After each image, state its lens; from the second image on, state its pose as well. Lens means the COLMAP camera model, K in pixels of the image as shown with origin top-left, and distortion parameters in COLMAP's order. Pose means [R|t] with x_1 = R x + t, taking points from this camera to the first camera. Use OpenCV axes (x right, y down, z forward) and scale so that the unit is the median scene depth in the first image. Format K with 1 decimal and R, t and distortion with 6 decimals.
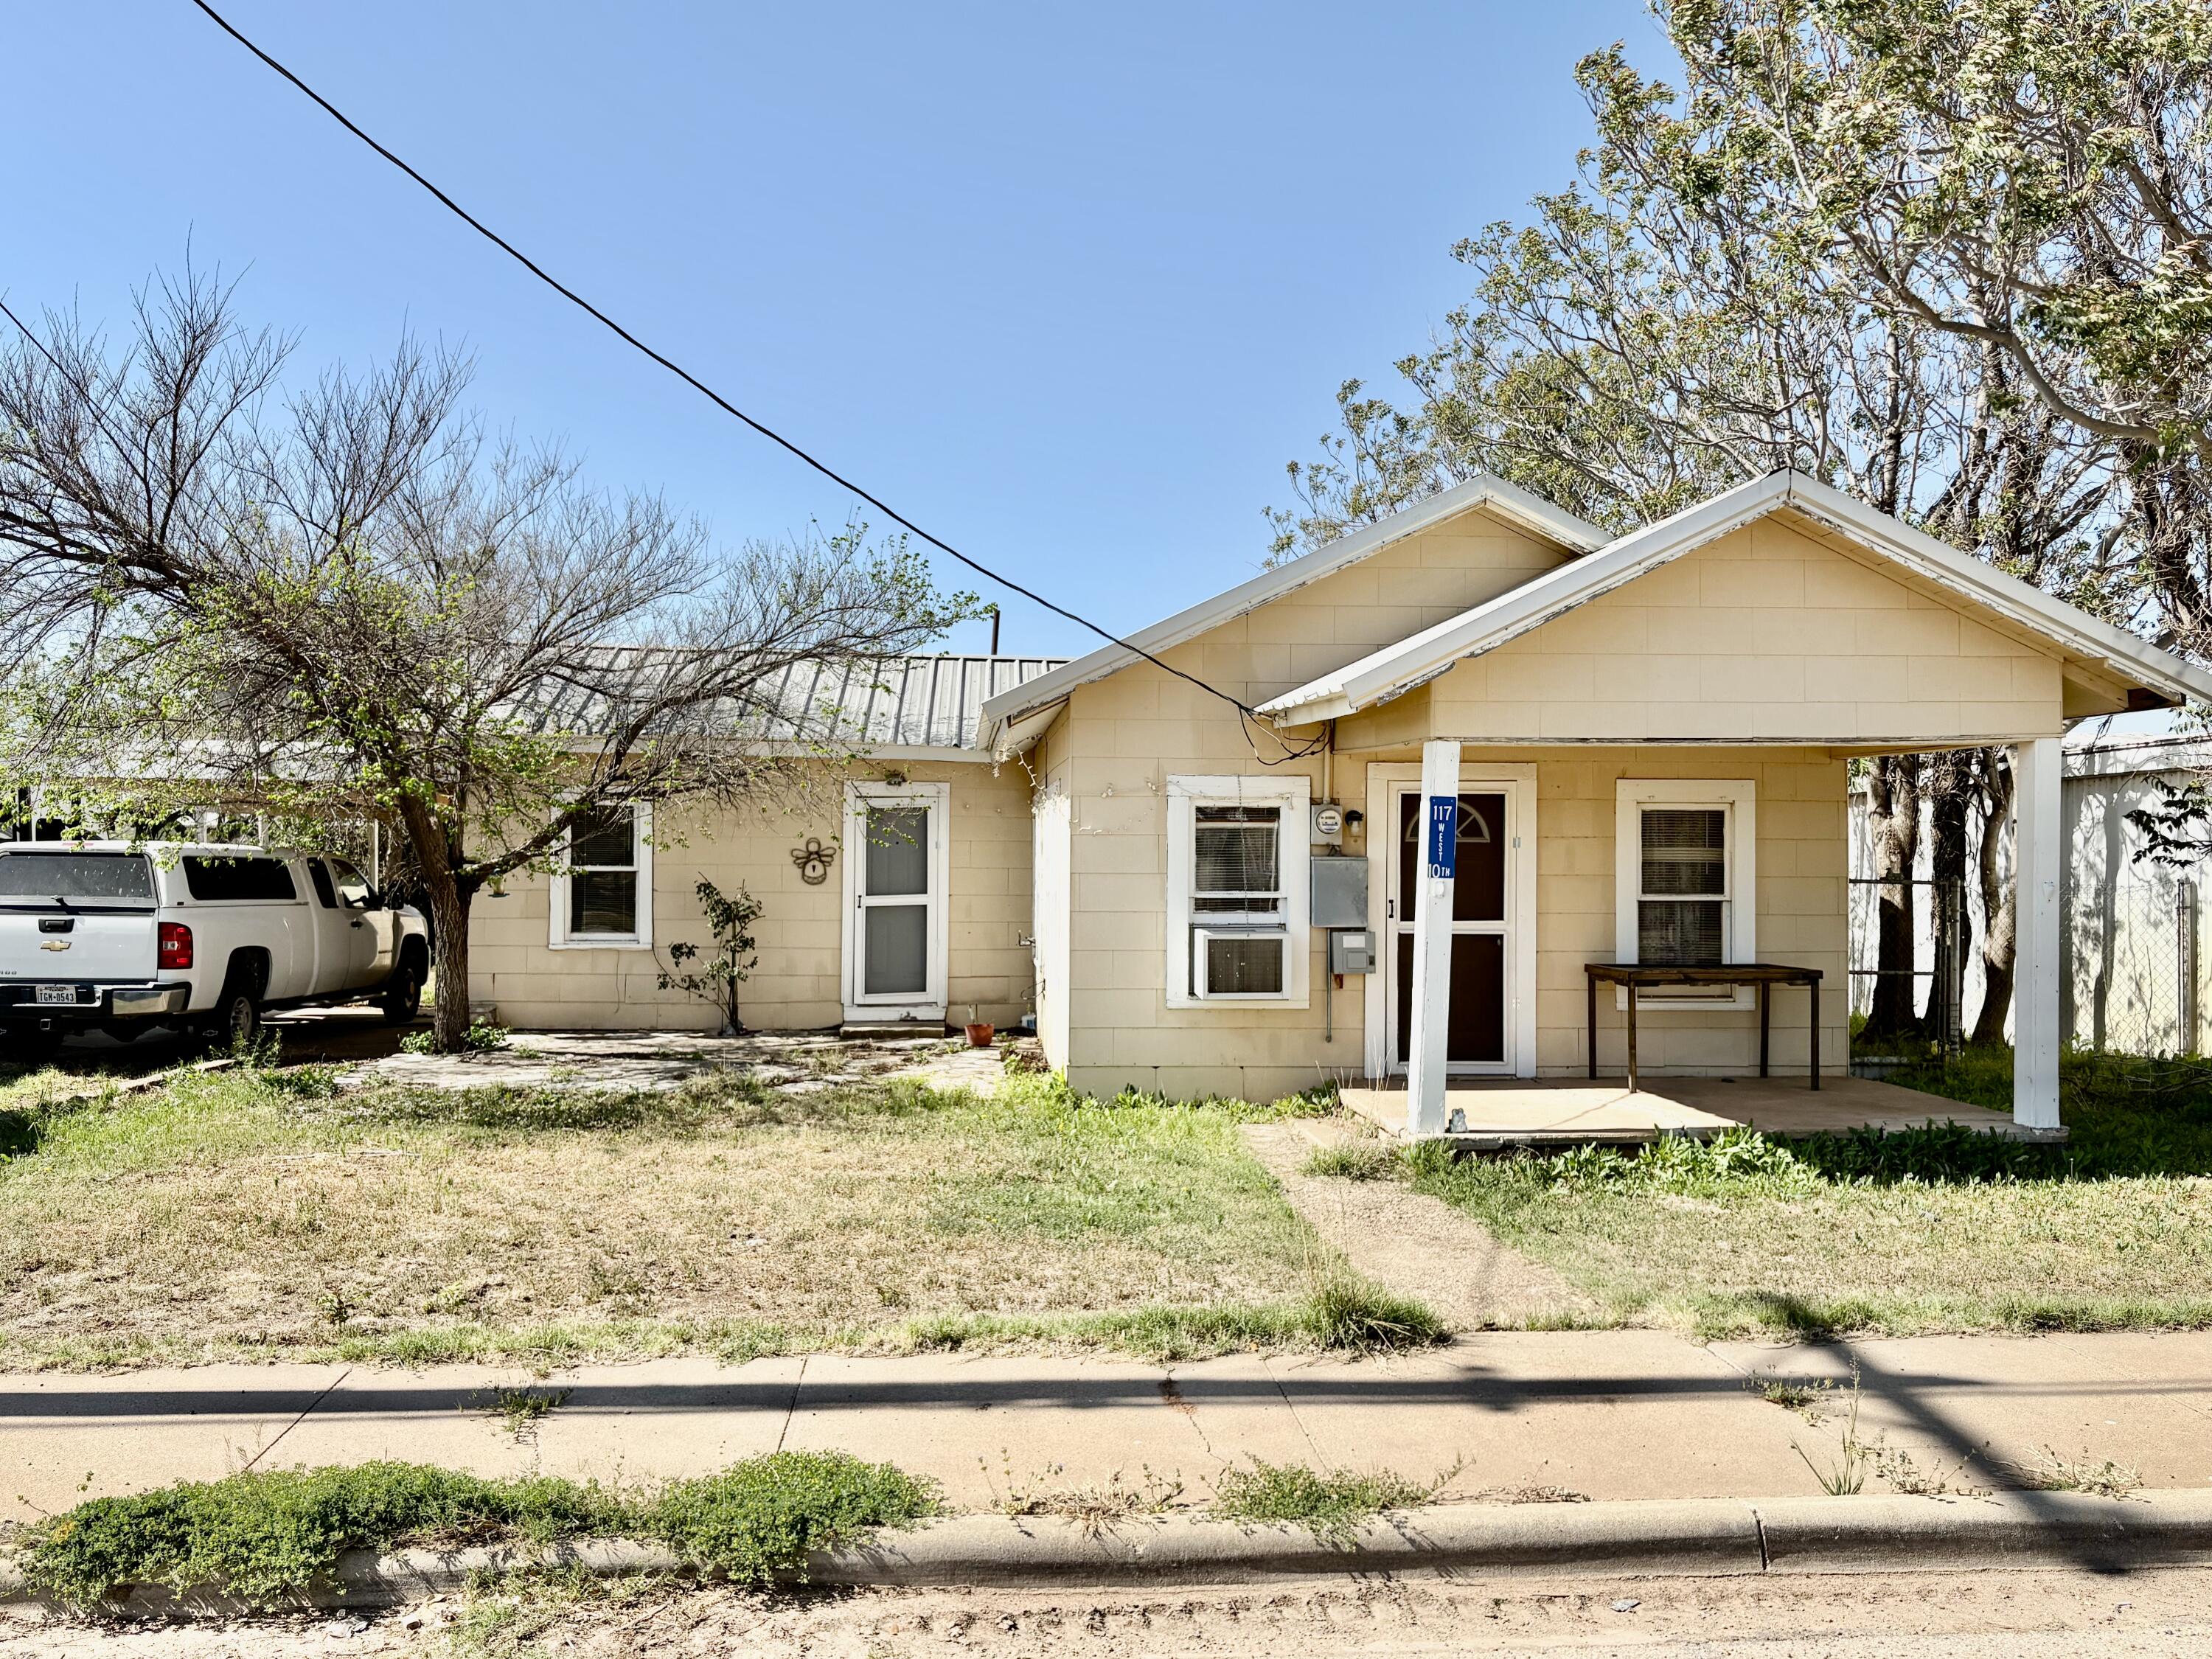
lens RADIAL K [[1798.9, 0, 1108.4], [0, 1798.9, 833.1], [0, 0, 1]] dist [0.017529, -0.011660]
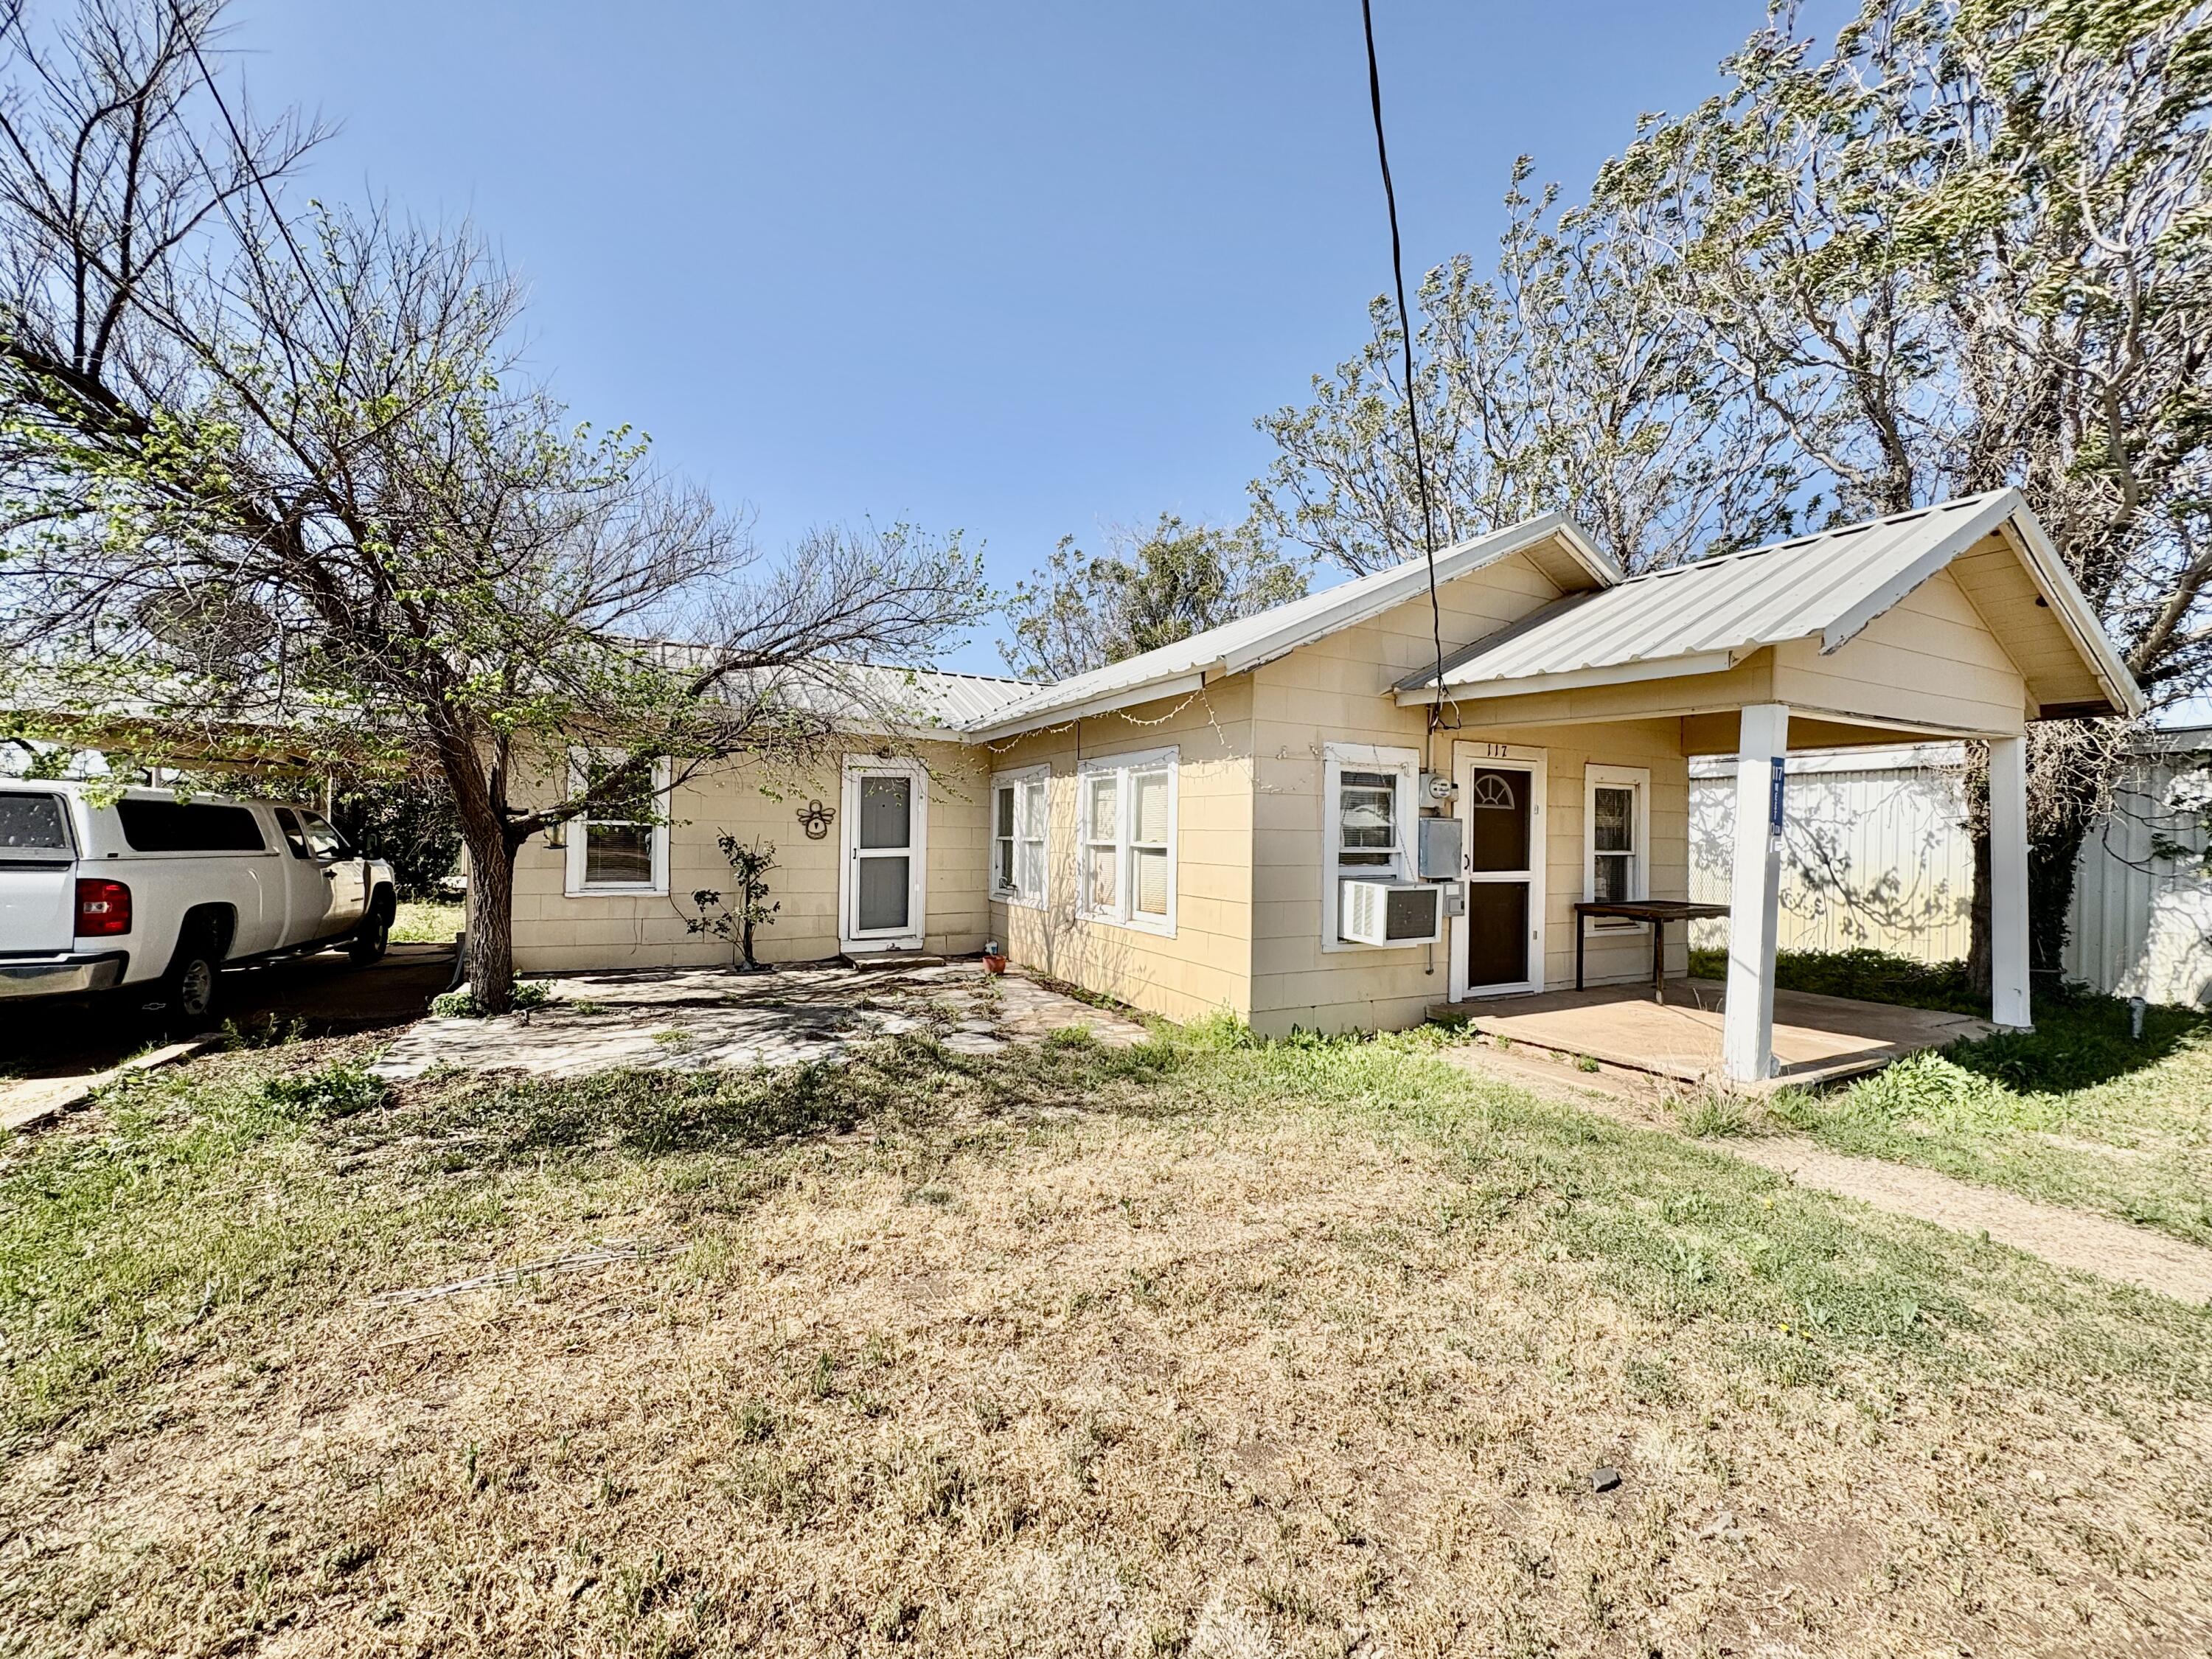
lens RADIAL K [[887.0, 0, 1101.0], [0, 887.0, 826.5], [0, 0, 1]] dist [0.000955, 0.000296]
pose [[0.924922, 0.013713, 0.379909, -0.241586], [-0.016966, 0.999842, 0.005216, 0.015657], [-0.379778, -0.011270, 0.925009, 0.437862]]
